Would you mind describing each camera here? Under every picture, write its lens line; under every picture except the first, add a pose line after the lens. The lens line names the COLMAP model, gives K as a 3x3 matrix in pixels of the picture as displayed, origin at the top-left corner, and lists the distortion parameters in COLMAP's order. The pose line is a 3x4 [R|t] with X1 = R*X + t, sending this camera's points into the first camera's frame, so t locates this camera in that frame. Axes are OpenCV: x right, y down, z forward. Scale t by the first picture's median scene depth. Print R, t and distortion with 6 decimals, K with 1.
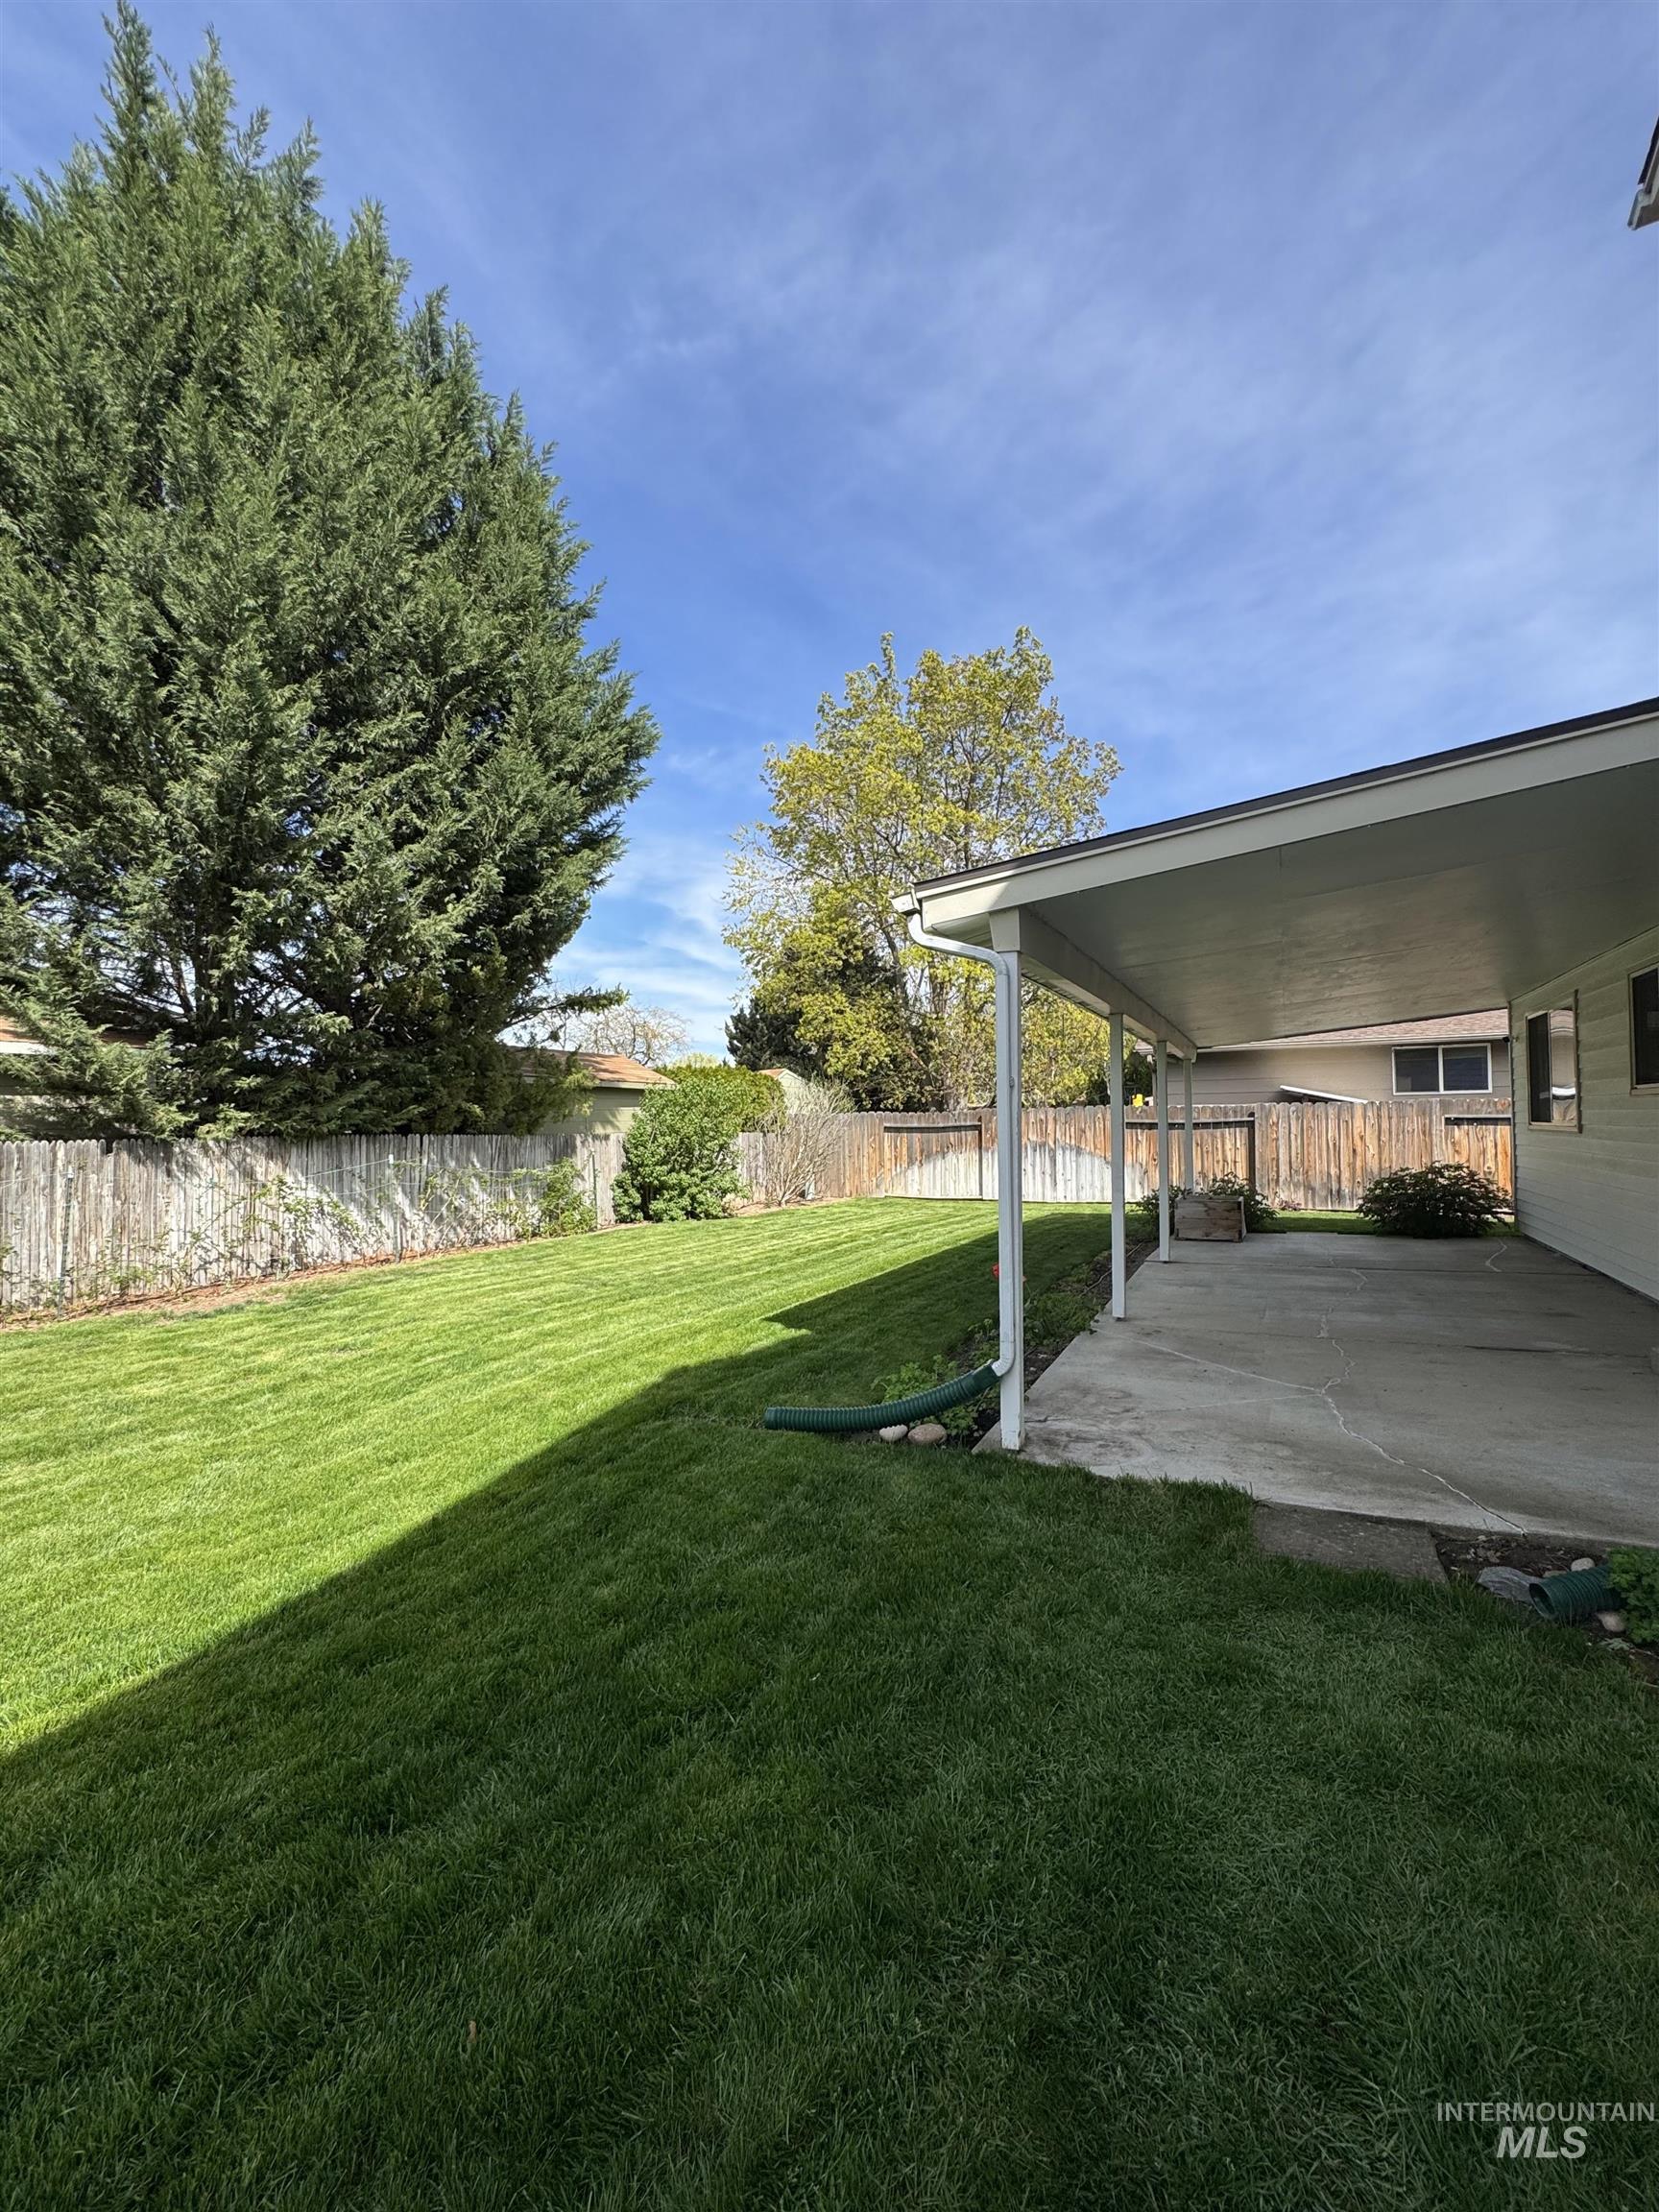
lens RADIAL K [[883.0, 0, 827.2], [0, 883.0, 1099.0], [0, 0, 1]] dist [-0.003395, 0.000573]
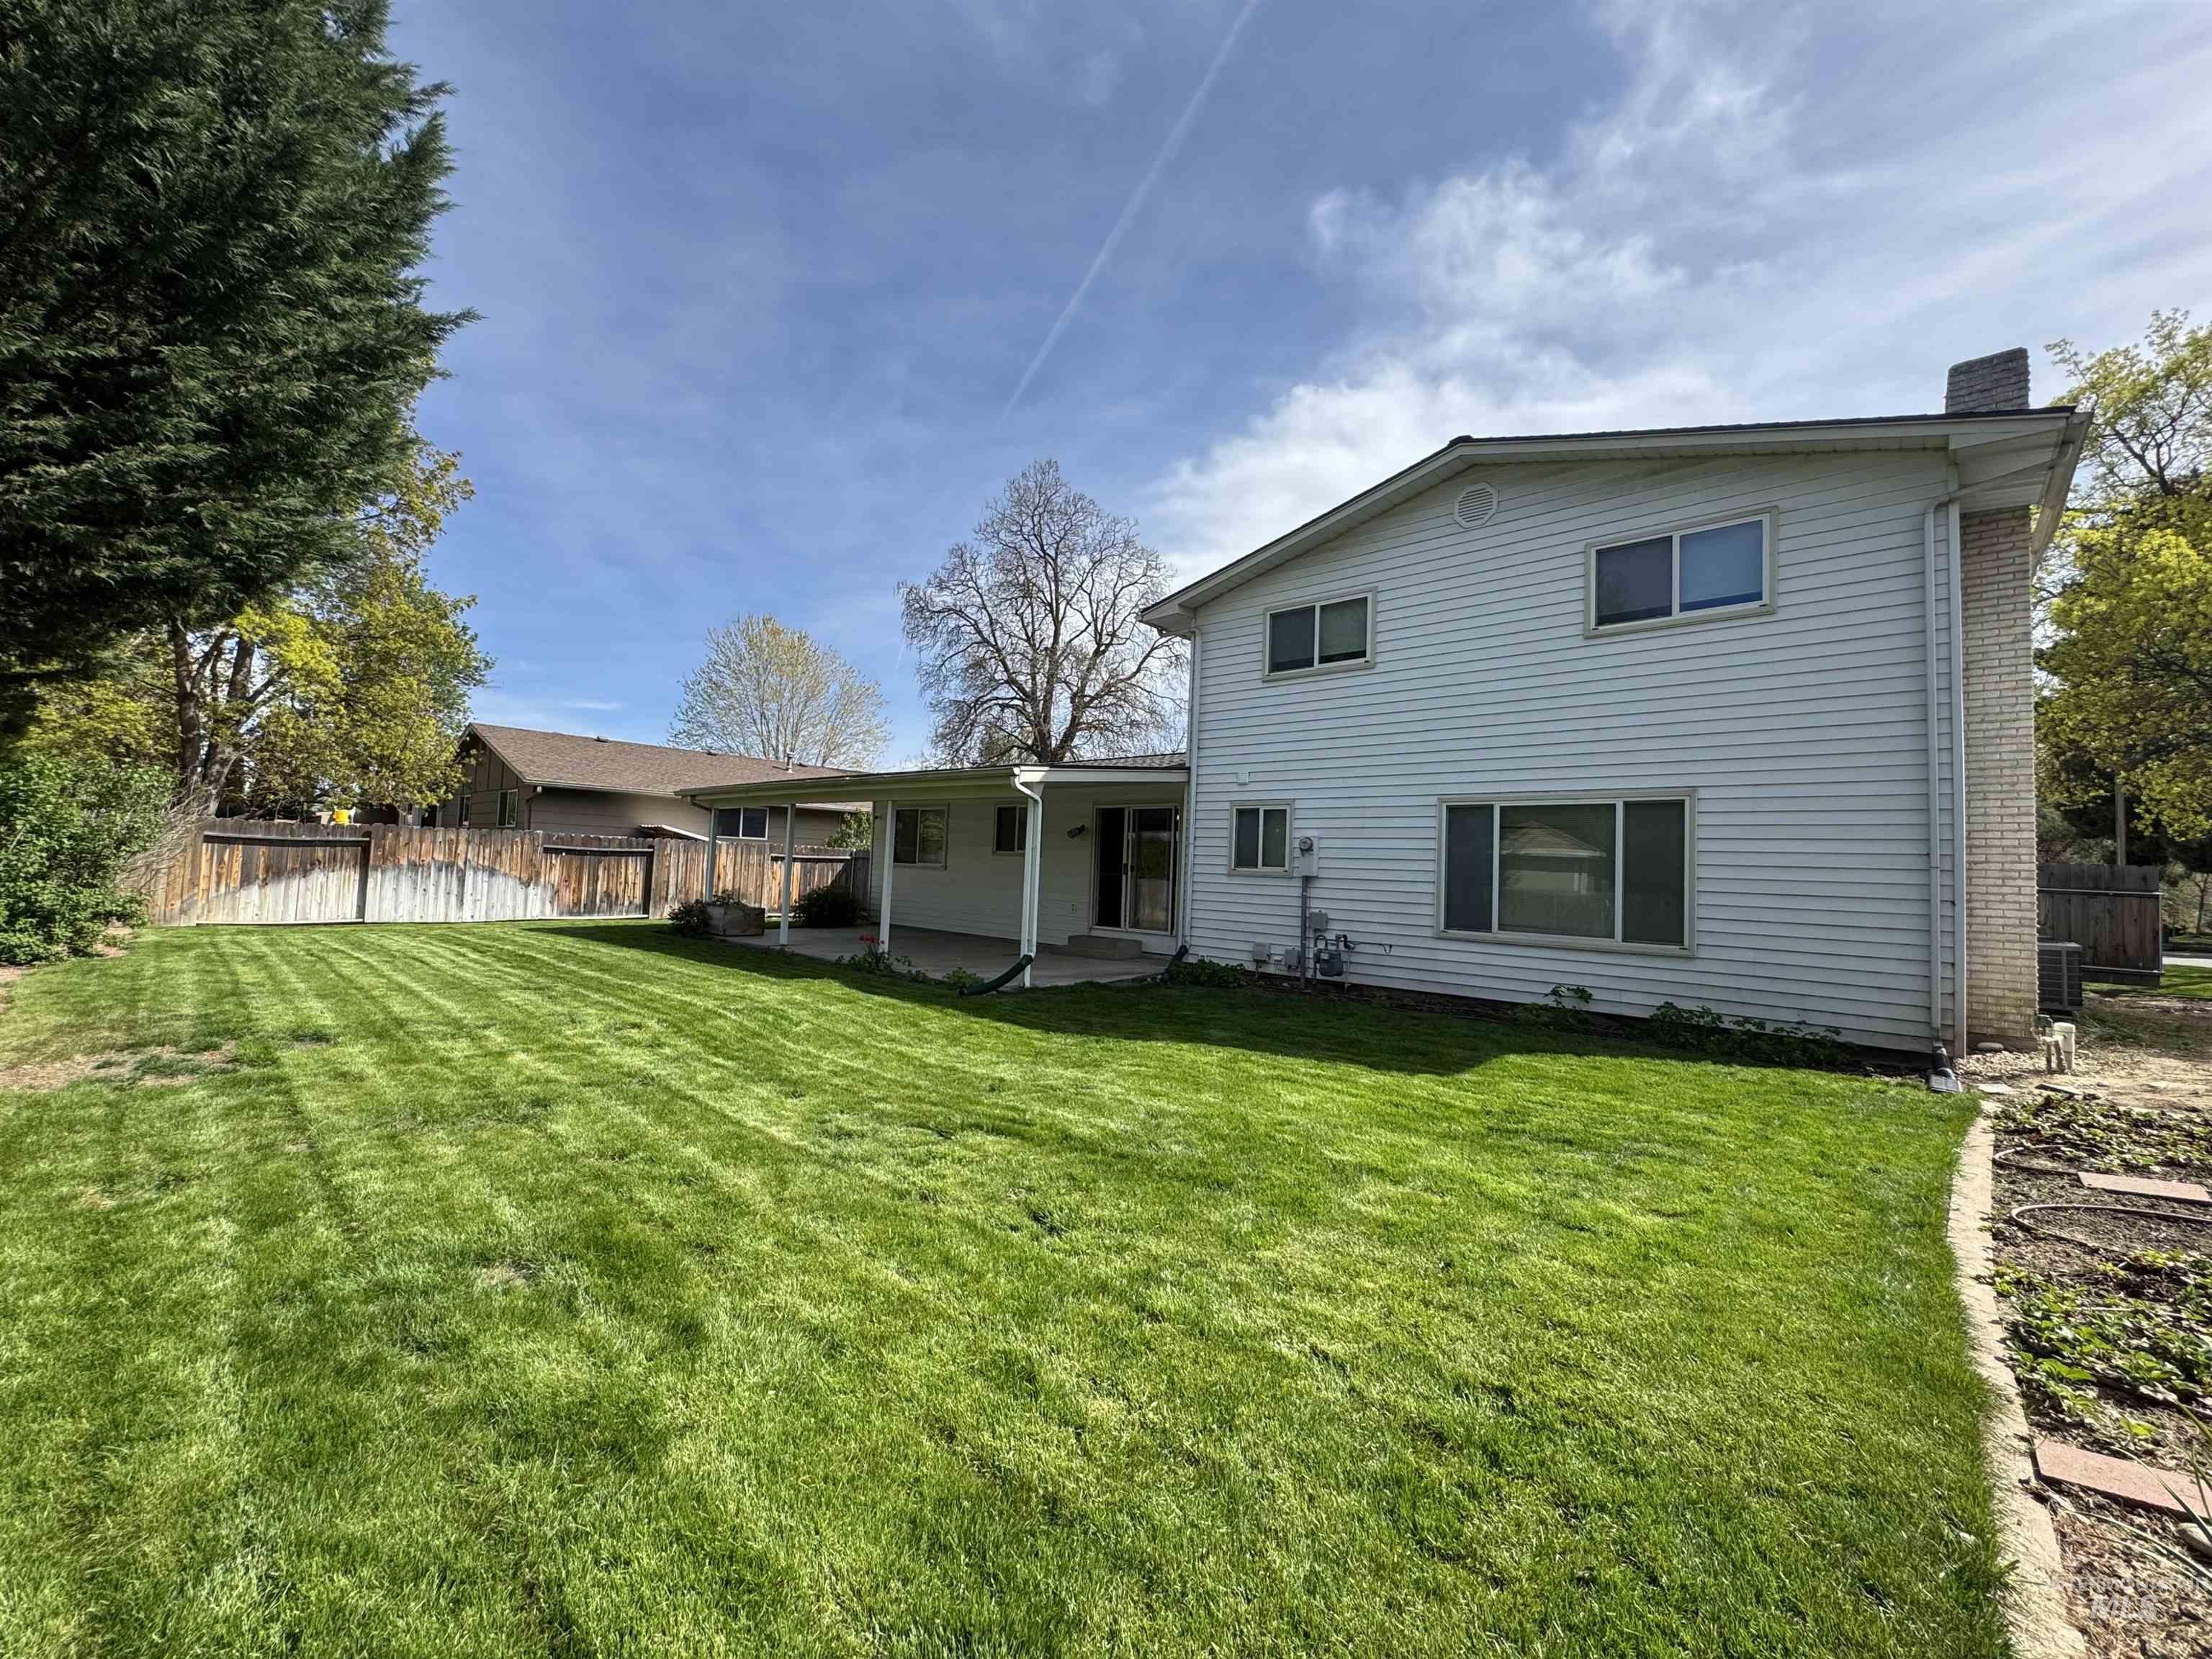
lens RADIAL K [[883.0, 0, 1104.3], [0, 883.0, 832.5], [0, 0, 1]] dist [-0.003395, 0.000573]
pose [[0.258986, 0.066347, 0.963600, -0.868547], [-0.070224, 0.996291, -0.049723, 0.020525], [-0.963325, -0.054791, 0.262684, 0.035593]]
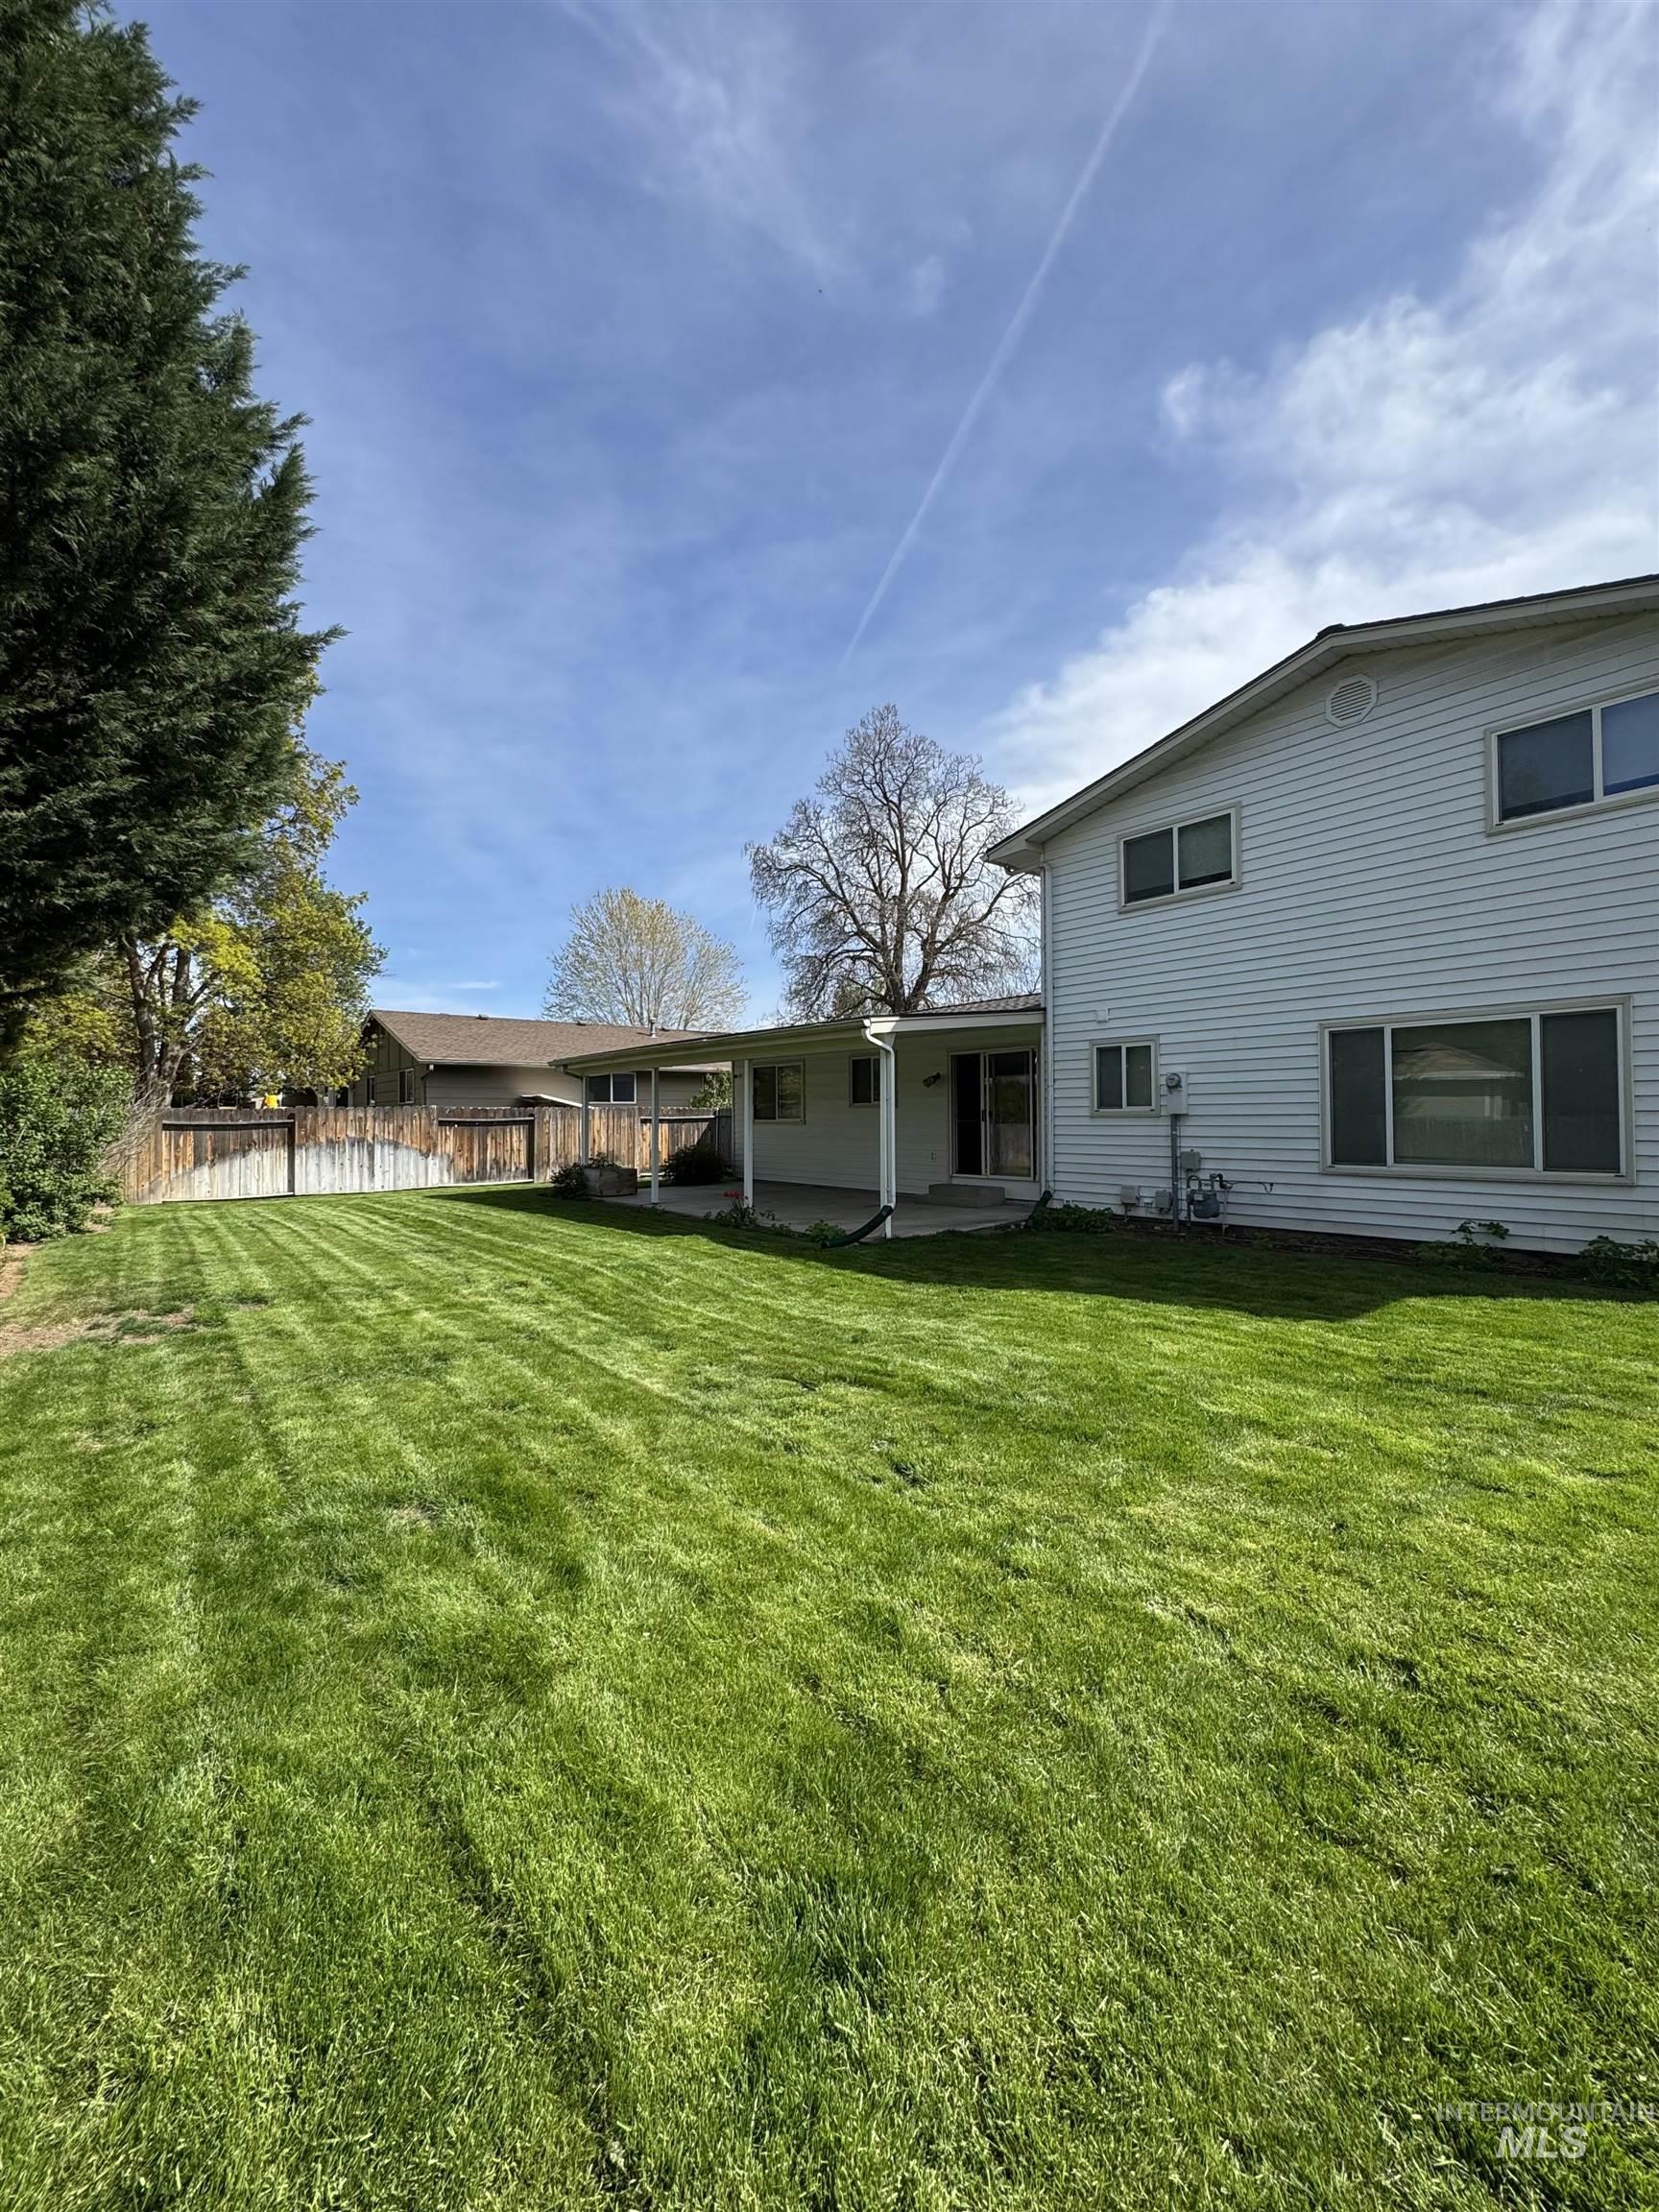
lens RADIAL K [[882.3, 0, 830.9], [0, 882.3, 1108.8], [0, 0, 1]] dist [-0.003659, 0.000352]
pose [[0.402517, 0.021482, 0.915160, -0.863221], [-0.024412, 0.999621, -0.012728, 0.019275], [-0.915087, -0.017218, 0.402889, 0.031497]]
